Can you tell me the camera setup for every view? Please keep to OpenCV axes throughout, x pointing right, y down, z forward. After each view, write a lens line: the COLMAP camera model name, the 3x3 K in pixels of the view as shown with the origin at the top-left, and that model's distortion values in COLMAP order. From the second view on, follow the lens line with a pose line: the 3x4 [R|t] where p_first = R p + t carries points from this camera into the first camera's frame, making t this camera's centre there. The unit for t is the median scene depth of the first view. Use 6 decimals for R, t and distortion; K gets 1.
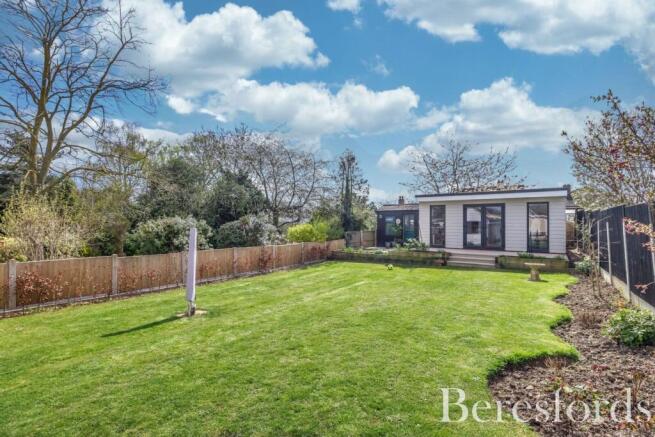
lens RADIAL K [[312.5, 0, 327.5], [0, 312.5, 218.5], [0, 0, 1]] dist [-0.015344, -0.000079]
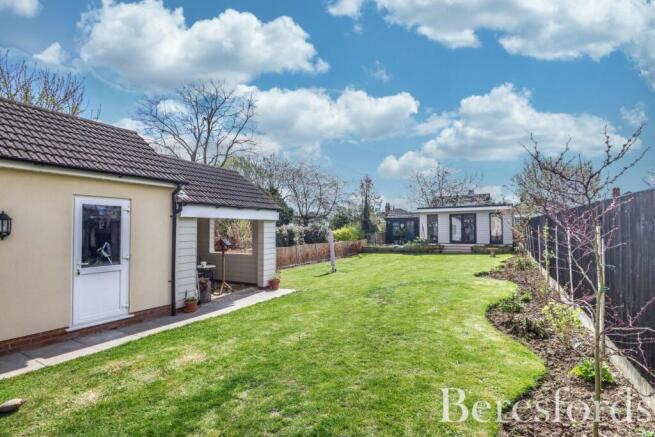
lens RADIAL K [[312.5, 0, 327.5], [0, 312.5, 218.5], [0, 0, 1]] dist [-0.015344, -0.000079]
pose [[0.996916, -0.011744, 0.077594, -0.258505], [0.012723, 0.999845, -0.012139, -0.011722], [-0.077439, 0.013089, 0.996911, -0.441167]]
